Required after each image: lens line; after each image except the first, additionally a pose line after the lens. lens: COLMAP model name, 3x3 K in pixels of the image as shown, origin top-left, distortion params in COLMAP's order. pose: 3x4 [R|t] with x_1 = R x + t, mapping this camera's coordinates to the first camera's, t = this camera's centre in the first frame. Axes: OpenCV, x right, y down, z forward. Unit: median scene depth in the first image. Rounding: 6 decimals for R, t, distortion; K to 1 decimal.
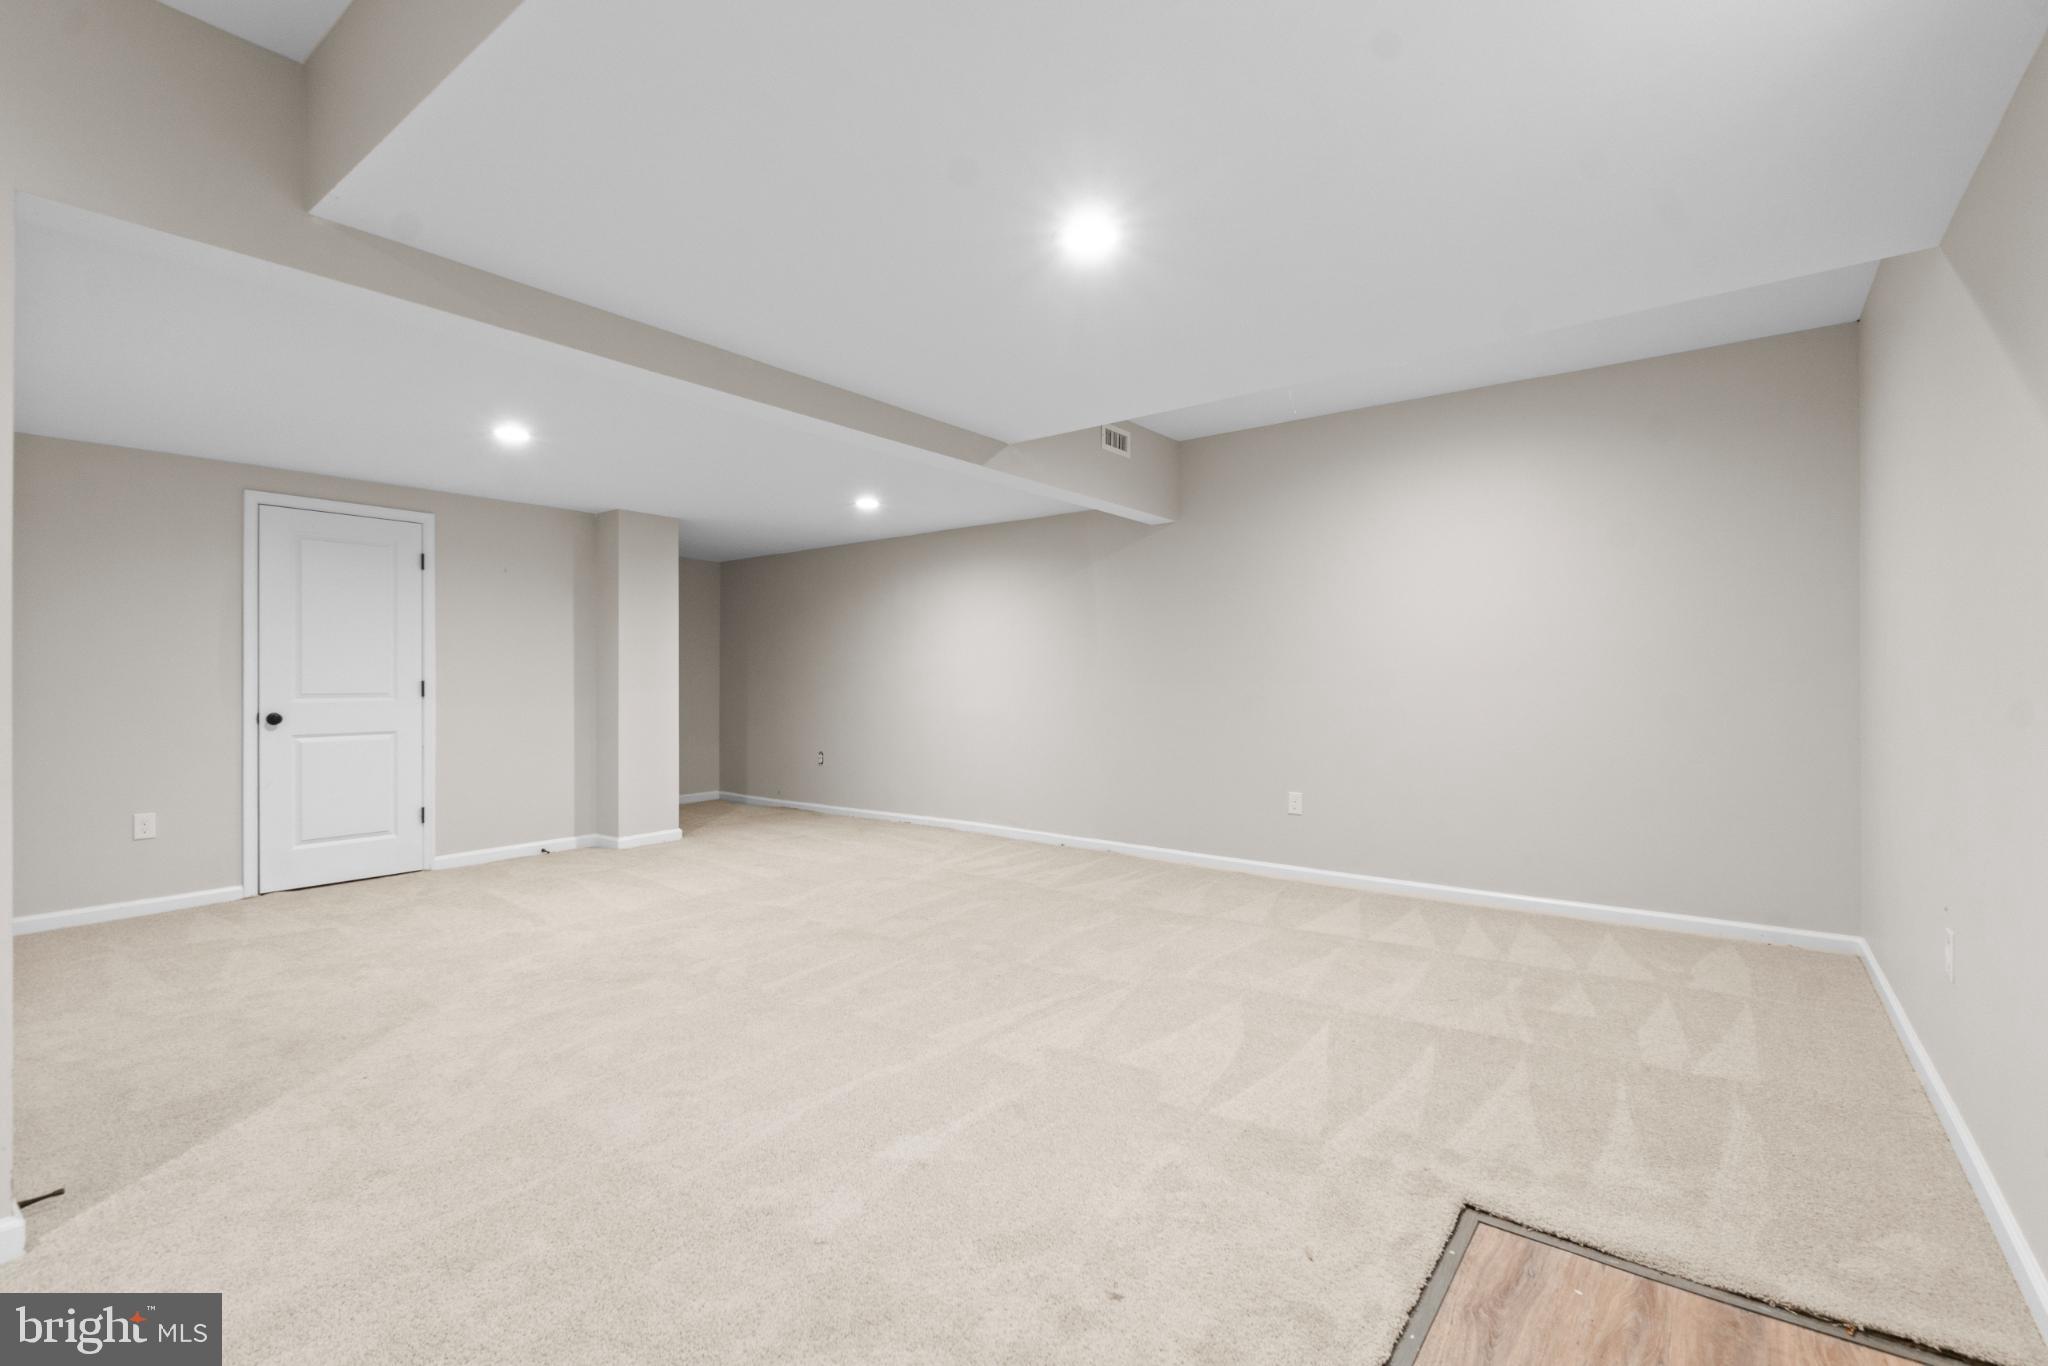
lens RADIAL K [[909.1, 0, 1018.3], [0, 909.1, 684.2], [0, 0, 1]] dist [-0.005062, -0.000348]
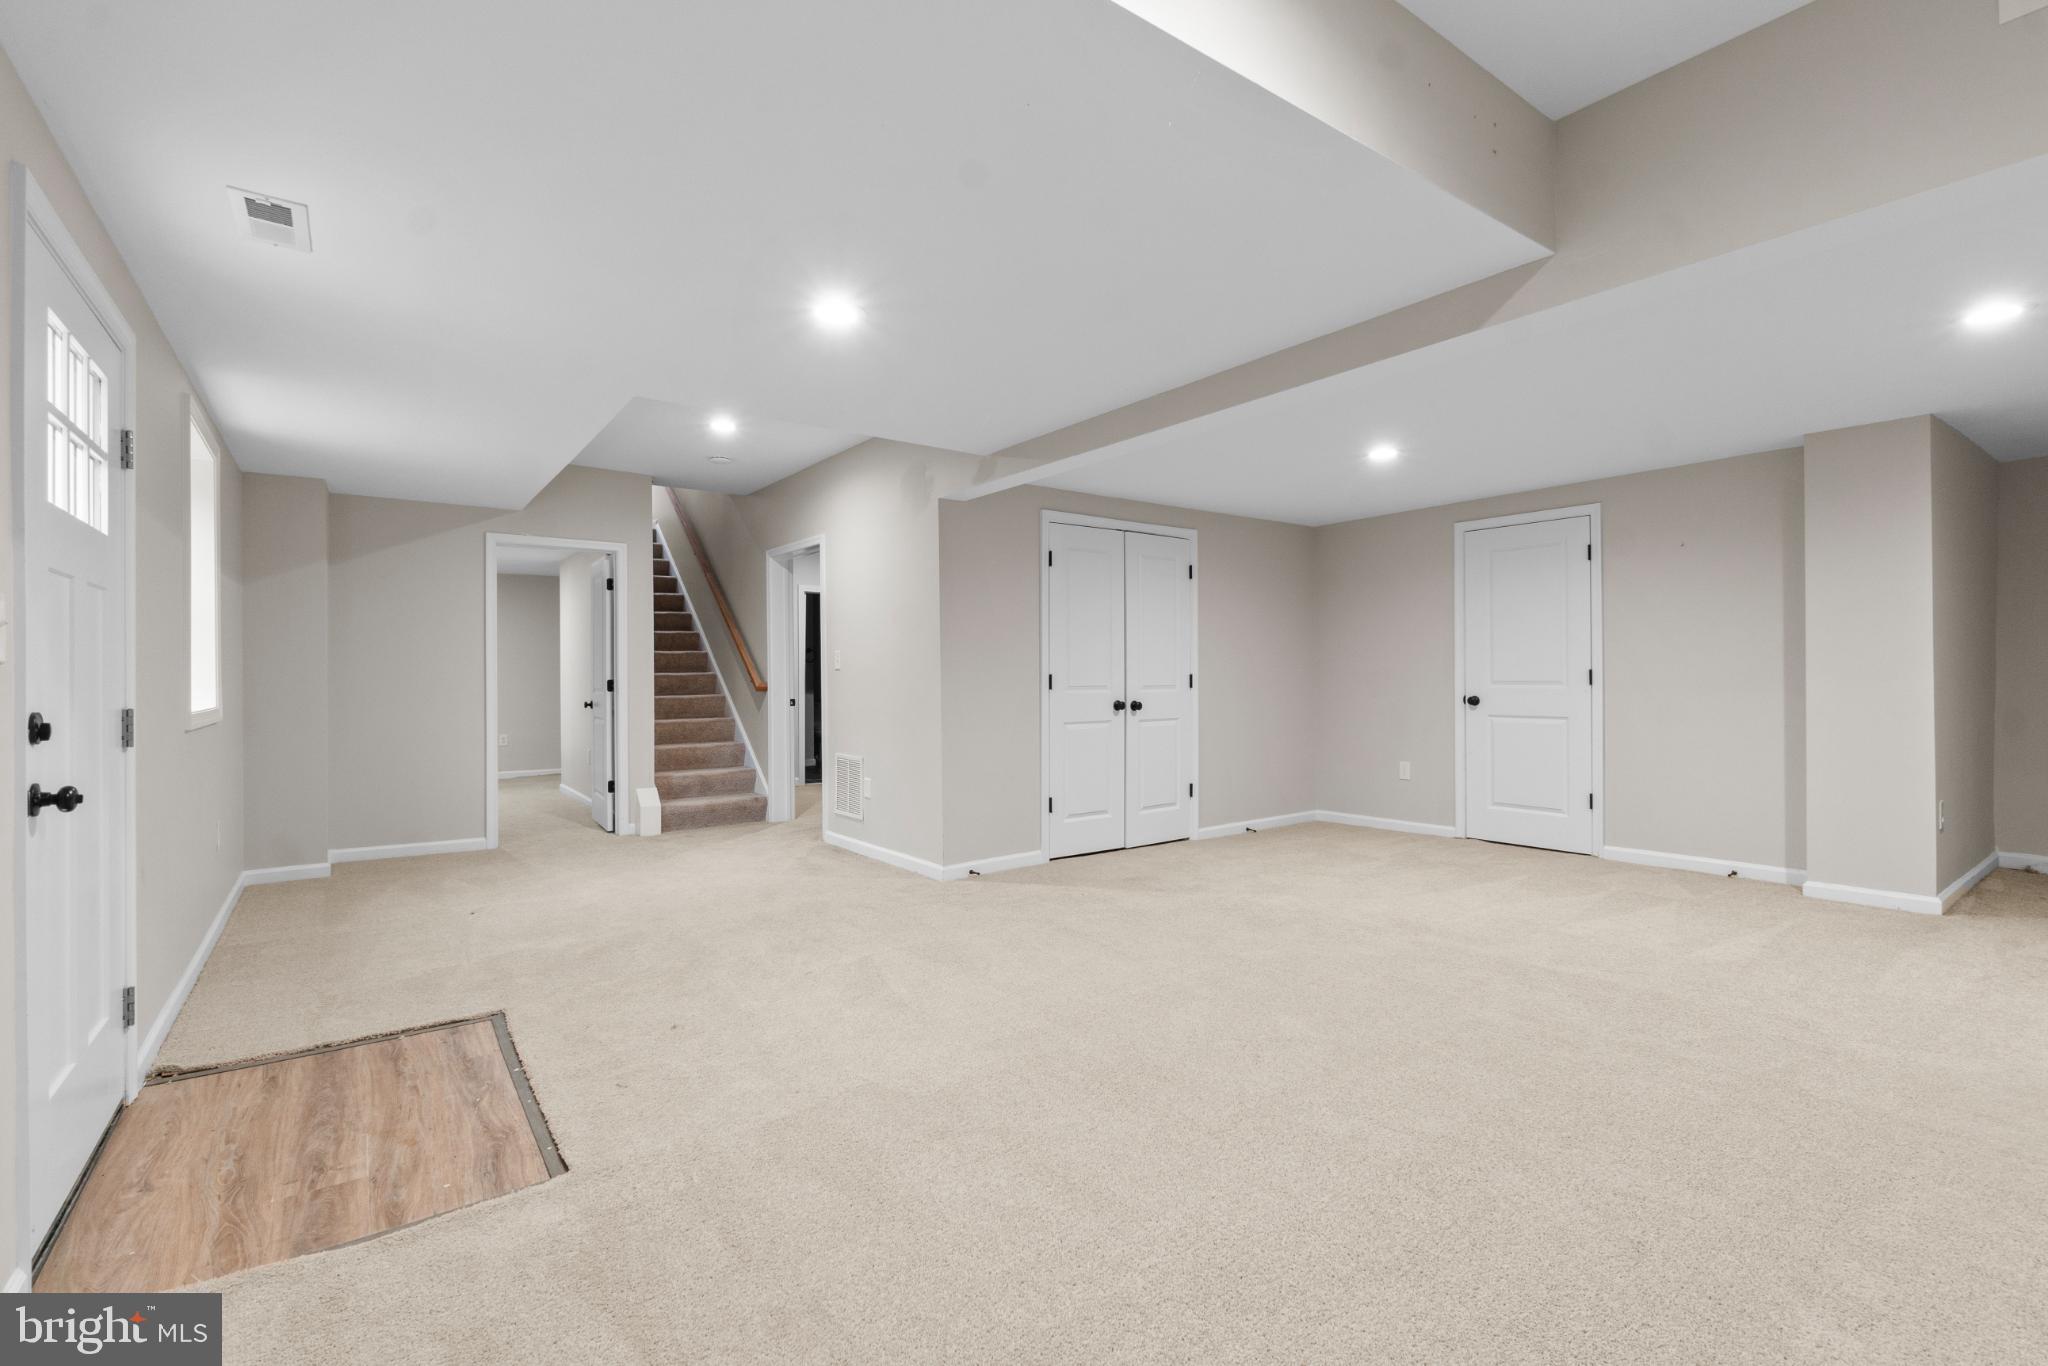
lens RADIAL K [[909.1, 0, 1015.0], [0, 909.1, 675.9], [0, 0, 1]] dist [-0.005062, -0.000348]
pose [[-0.274062, 0.004770, -0.961700, 0.566845], [0.003054, 0.999987, 0.004090, -0.003186], [0.961707, -0.001817, -0.274073, 0.744283]]
